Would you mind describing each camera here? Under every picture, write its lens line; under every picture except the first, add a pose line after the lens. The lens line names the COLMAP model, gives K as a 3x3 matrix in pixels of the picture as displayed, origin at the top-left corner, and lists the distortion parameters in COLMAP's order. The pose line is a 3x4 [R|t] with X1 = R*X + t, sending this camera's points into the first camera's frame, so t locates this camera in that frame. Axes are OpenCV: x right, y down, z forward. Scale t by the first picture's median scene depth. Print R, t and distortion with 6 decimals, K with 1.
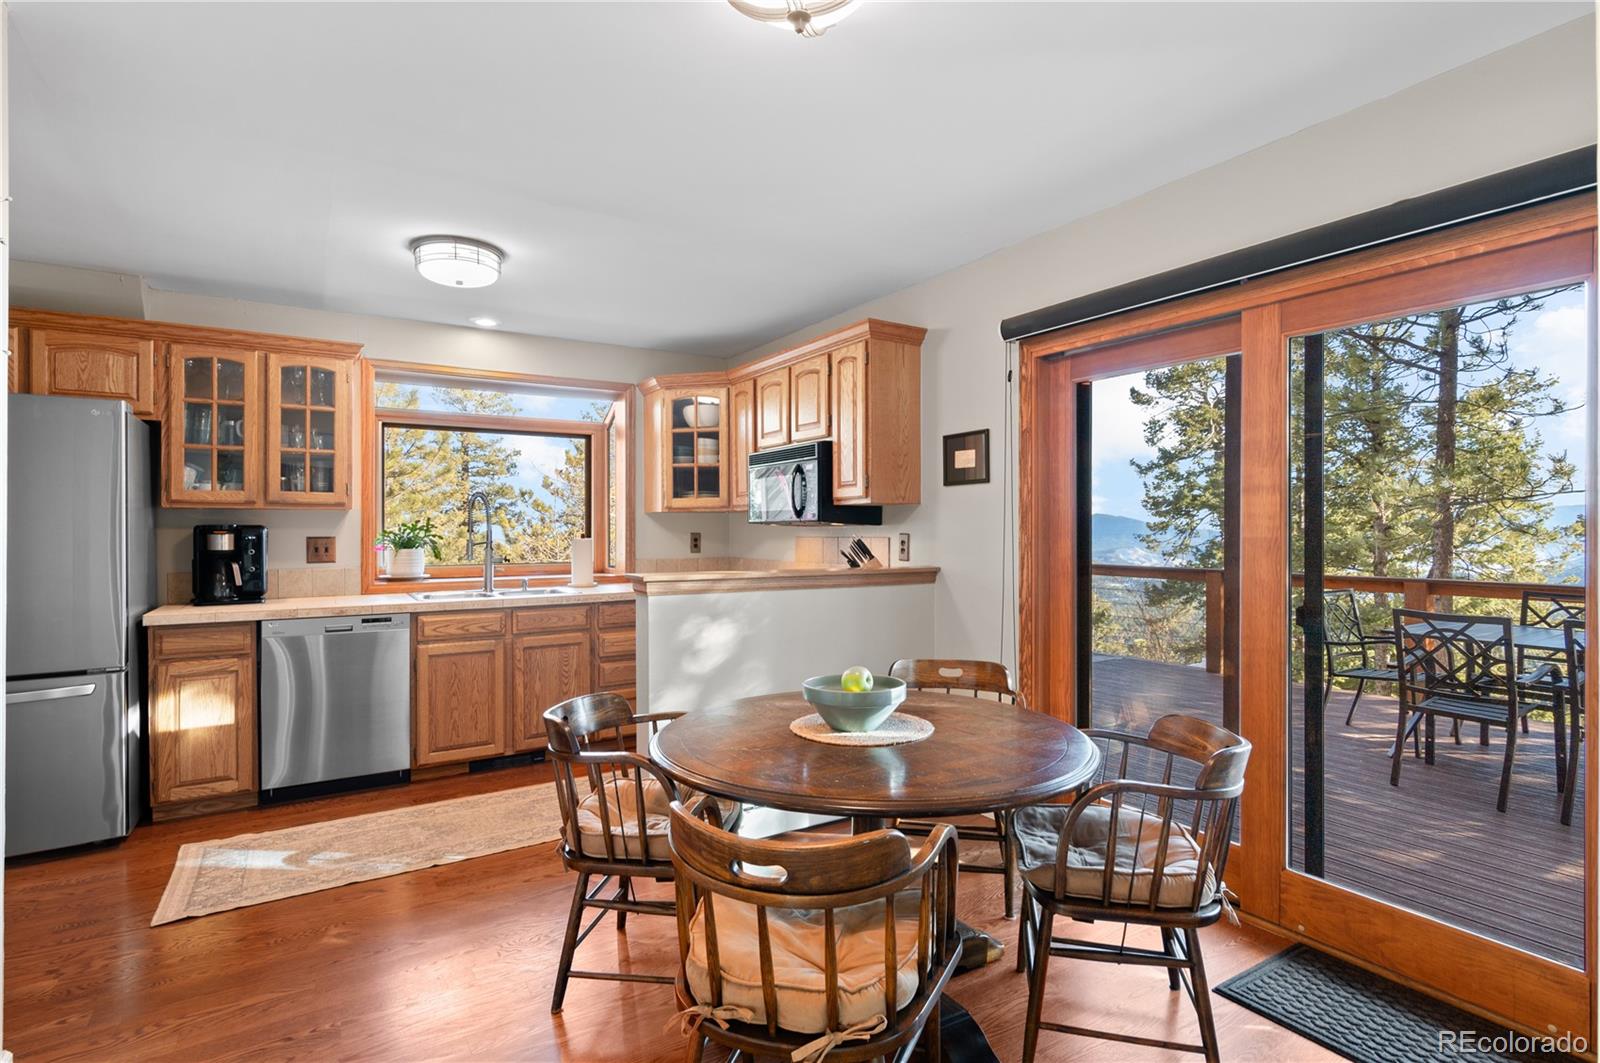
lens RADIAL K [[790.4, 0, 797.5], [0, 790.4, 531.8], [0, 0, 1]] dist [-0.009269, -0.002316]
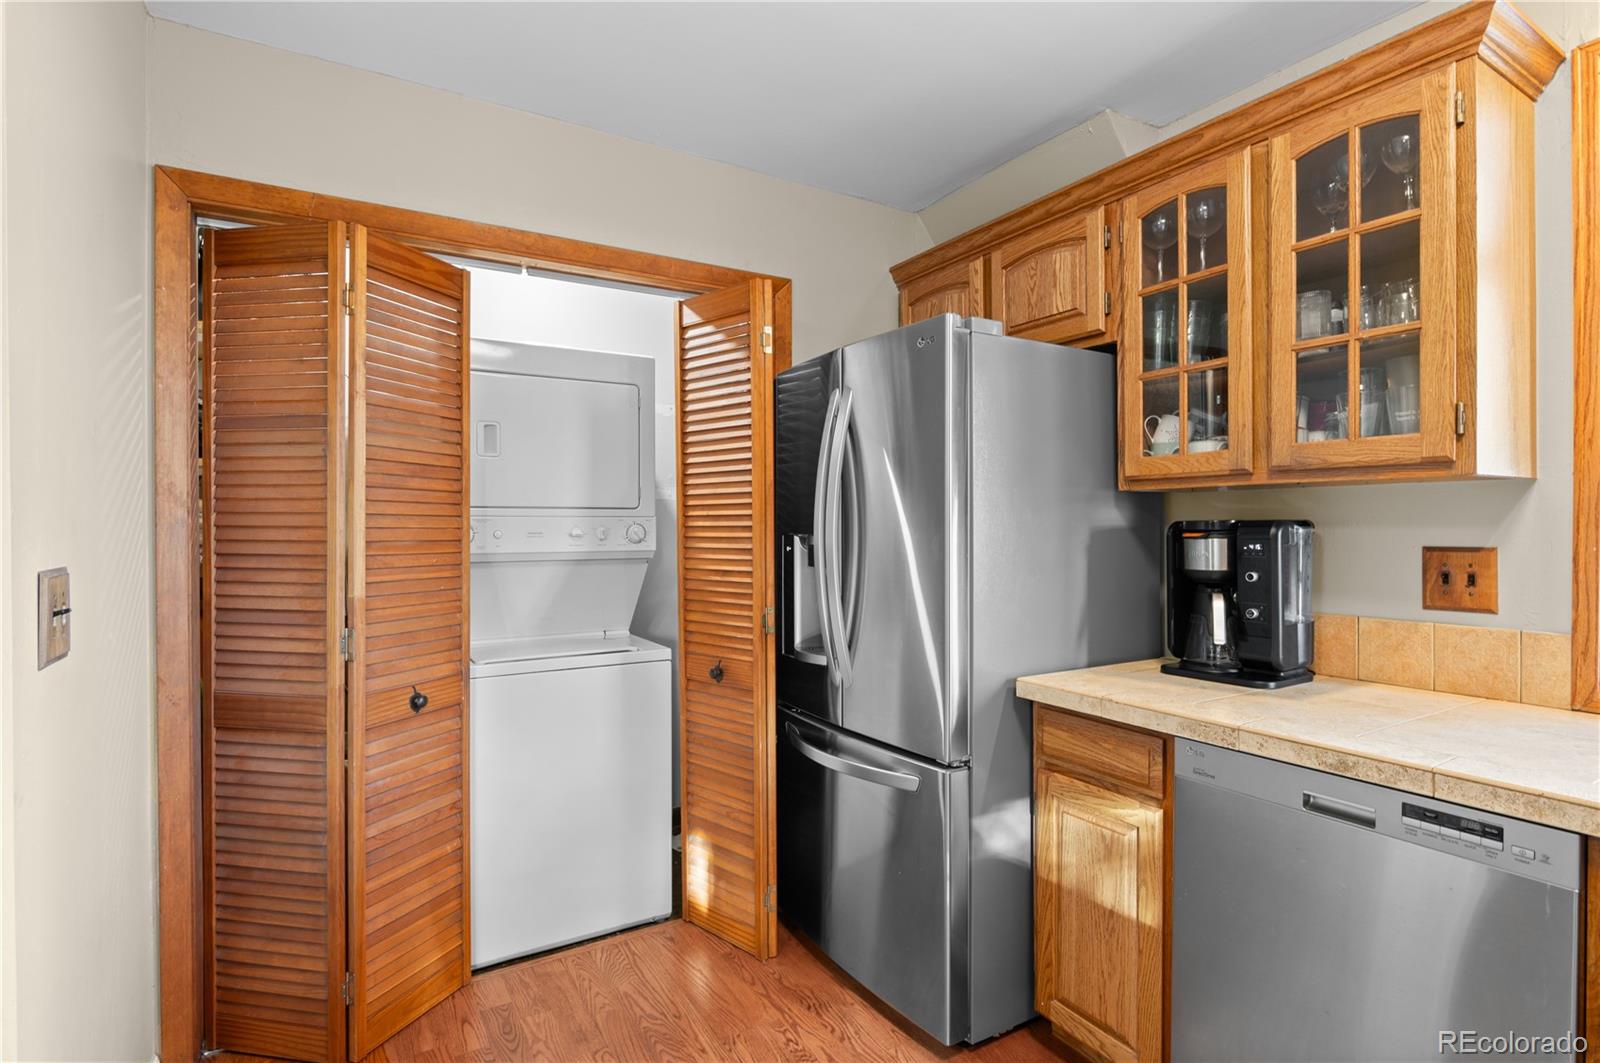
lens RADIAL K [[790.4, 0, 793.6], [0, 790.4, 531.9], [0, 0, 1]] dist [-0.009269, -0.002316]
pose [[-0.021491, 0.012553, -0.999690, -0.211581], [0.005884, 0.999905, 0.012429, -0.009161], [0.999752, -0.005615, -0.021563, 0.727606]]
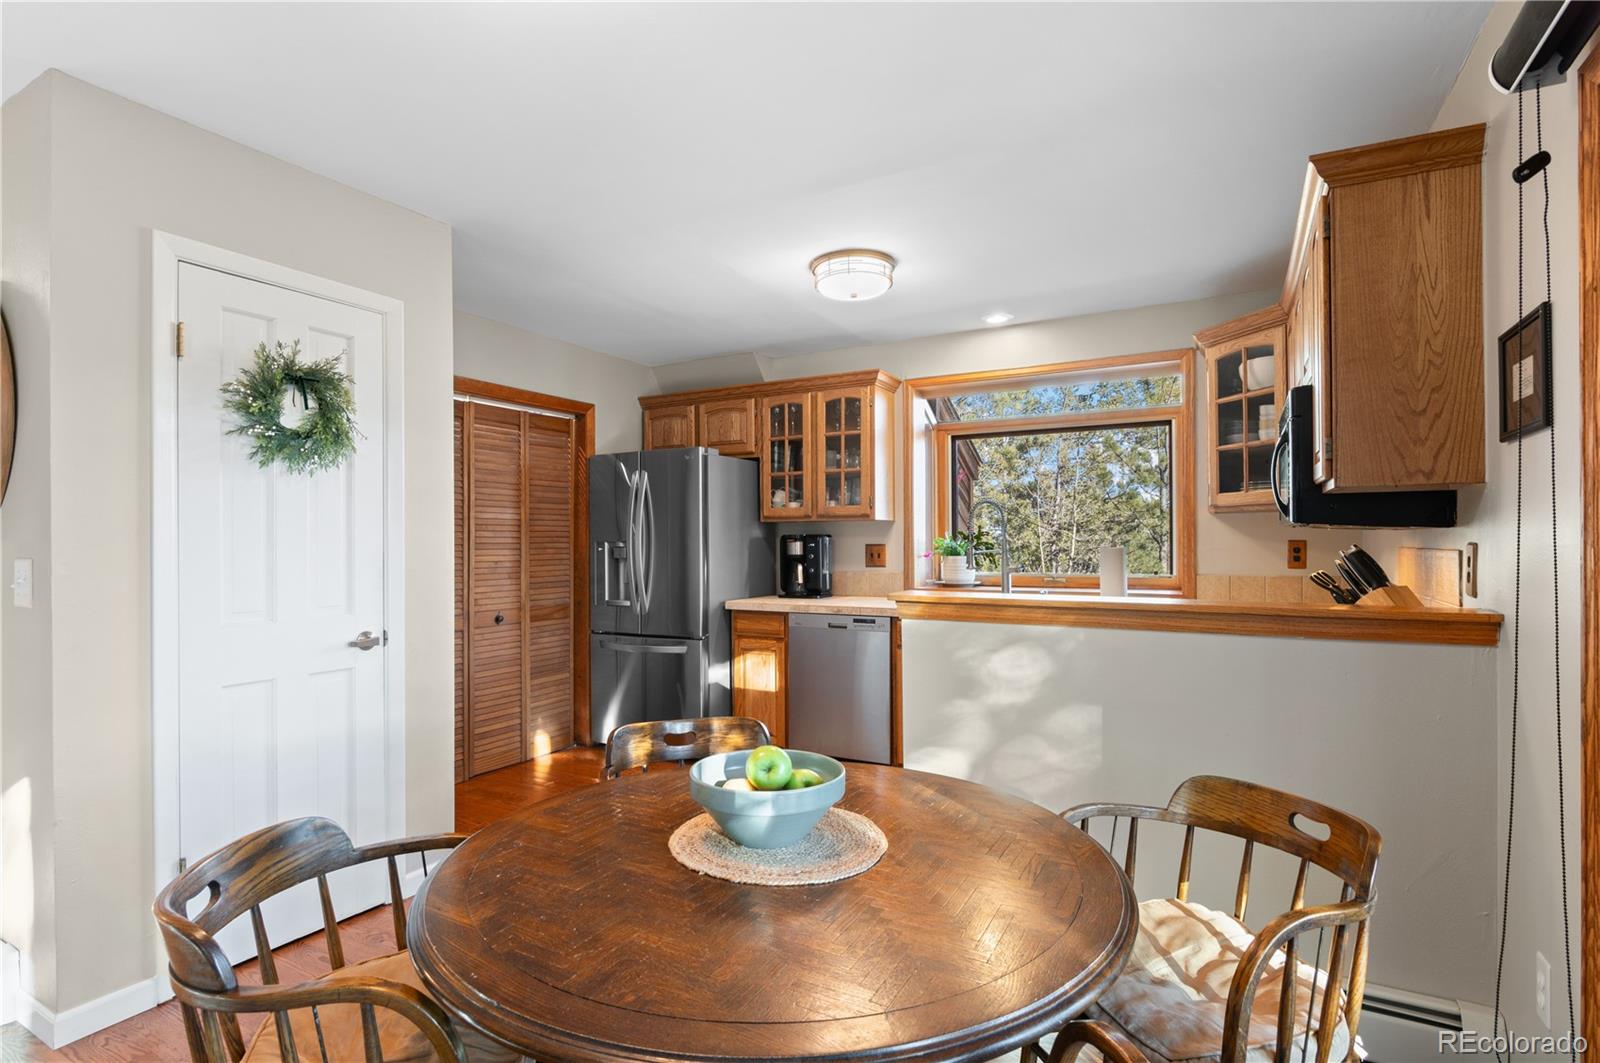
lens RADIAL K [[790.4, 0, 790.8], [0, 790.4, 539.4], [0, 0, 1]] dist [-0.009269, -0.002316]
pose [[0.475742, -0.000924, -0.879584, 0.372240], [0.004696, 0.999988, 0.001489, -0.002899], [0.879572, -0.004839, 0.475741, 0.381764]]
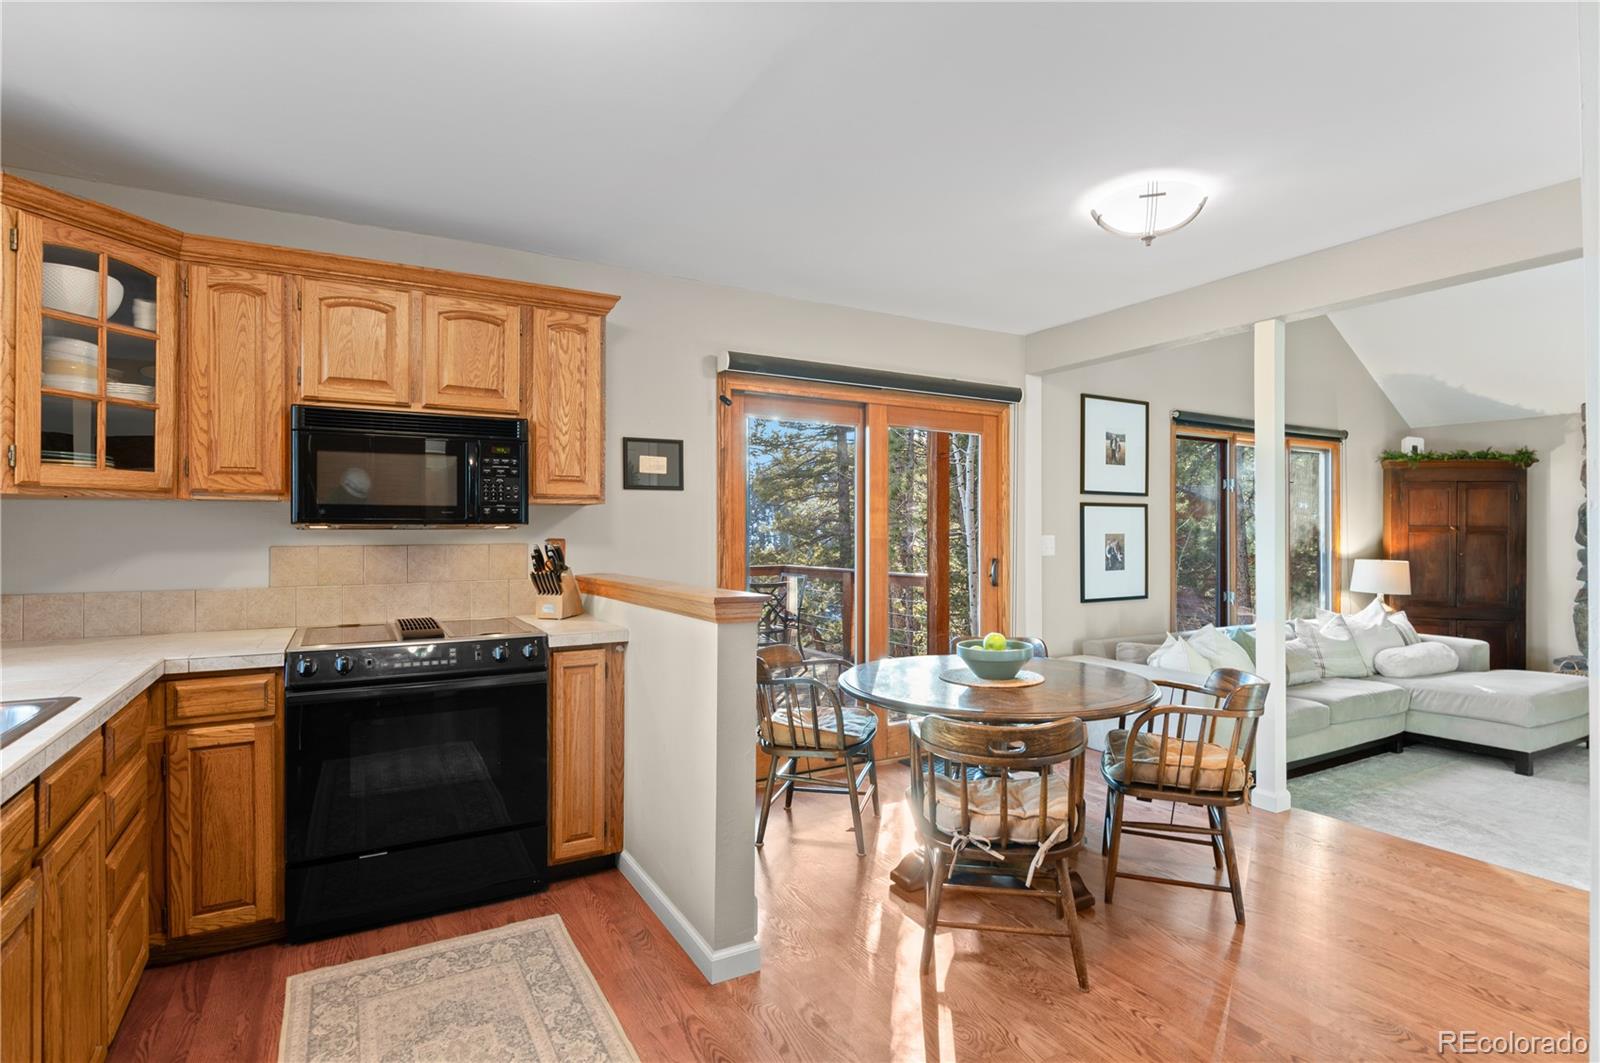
lens RADIAL K [[790.4, 0, 807.9], [0, 790.4, 529.3], [0, 0, 1]] dist [-0.009269, -0.002316]
pose [[0.035059, 0.004917, 0.999373, -0.727881], [0.002697, 0.999984, -0.005015, -0.003320], [-0.999382, 0.002871, 0.035045, 0.700132]]
